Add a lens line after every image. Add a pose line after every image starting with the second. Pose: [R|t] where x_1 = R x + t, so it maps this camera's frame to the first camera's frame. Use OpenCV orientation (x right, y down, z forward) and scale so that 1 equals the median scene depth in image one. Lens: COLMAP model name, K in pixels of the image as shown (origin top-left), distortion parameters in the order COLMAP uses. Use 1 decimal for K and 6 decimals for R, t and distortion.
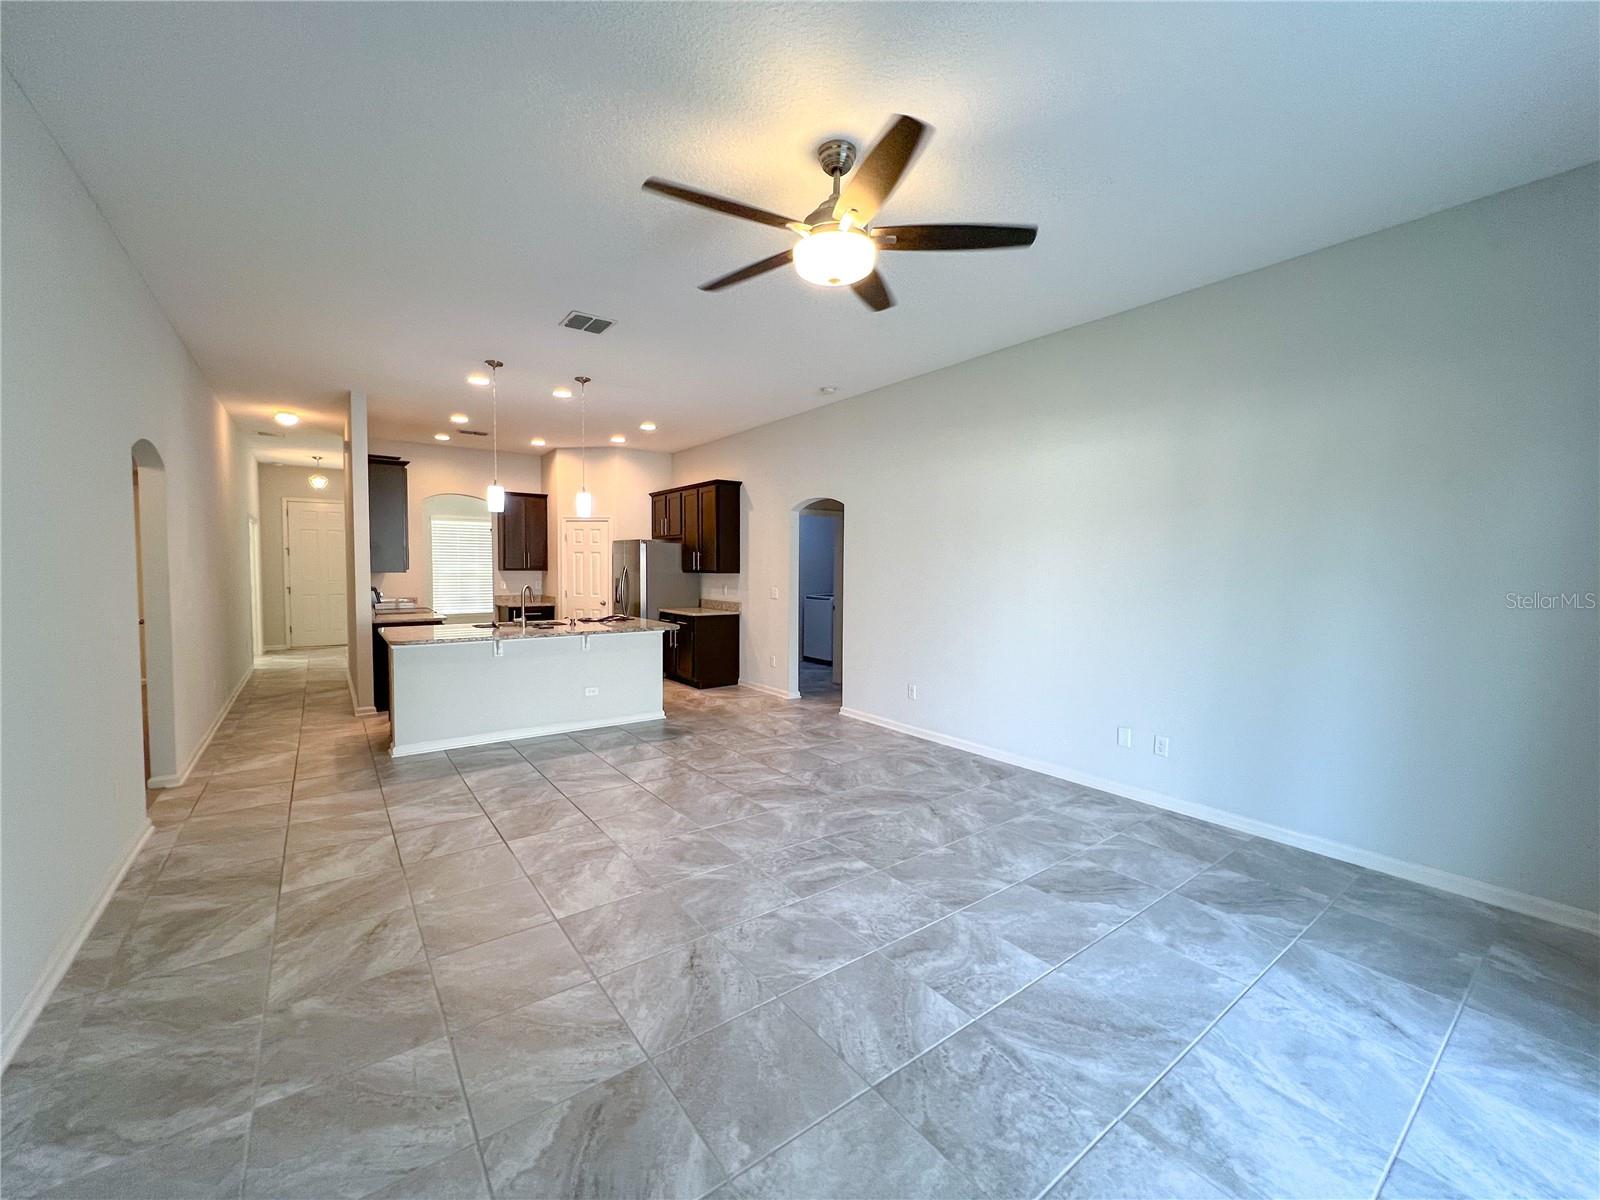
lens RADIAL K [[645.1, 0, 803.2], [0, 645.1, 600.9], [0, 0, 1]] dist [-0.001435, -0.000243]
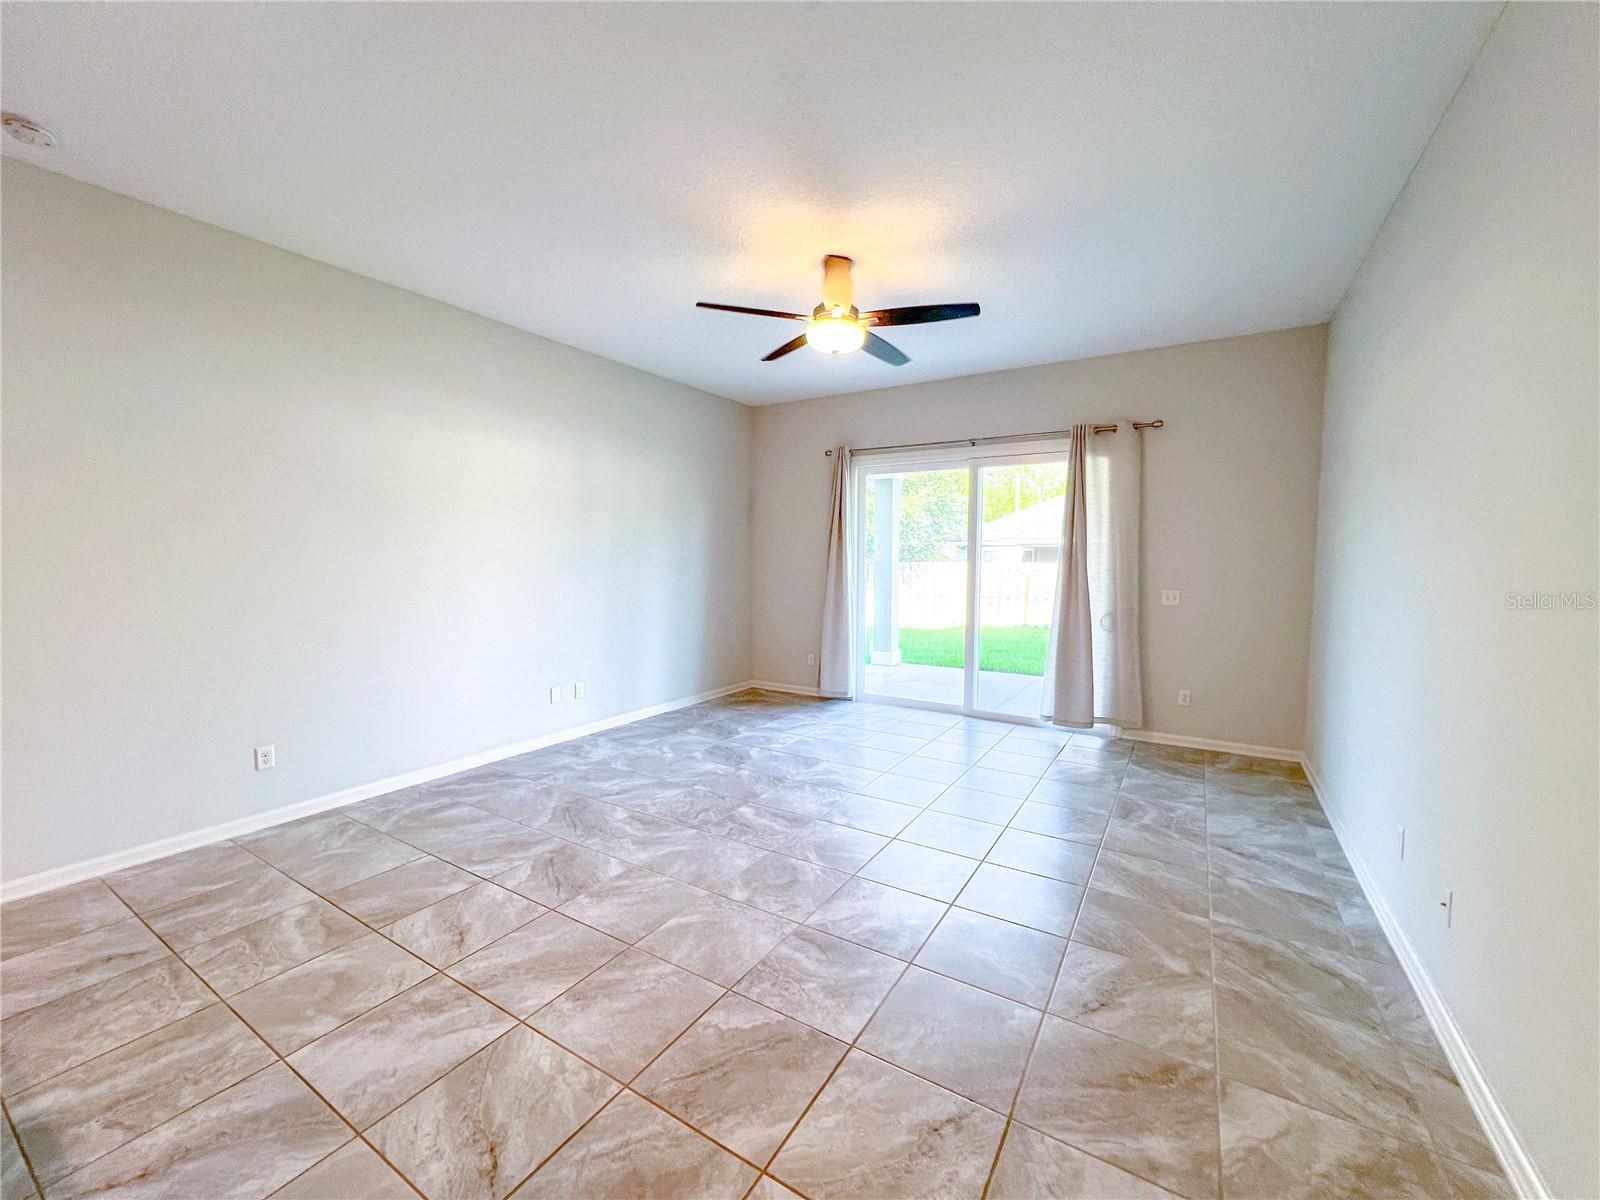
lens RADIAL K [[638.6, 0, 800.0], [0, 638.6, 600.0], [0, 0, 1]] dist [0.001097, 0.000059]
pose [[-0.366456, -0.072018, 0.927644, -0.955606], [0.038778, 0.994952, 0.092562, -0.072102], [-0.929627, 0.069892, -0.361813, 1.239107]]
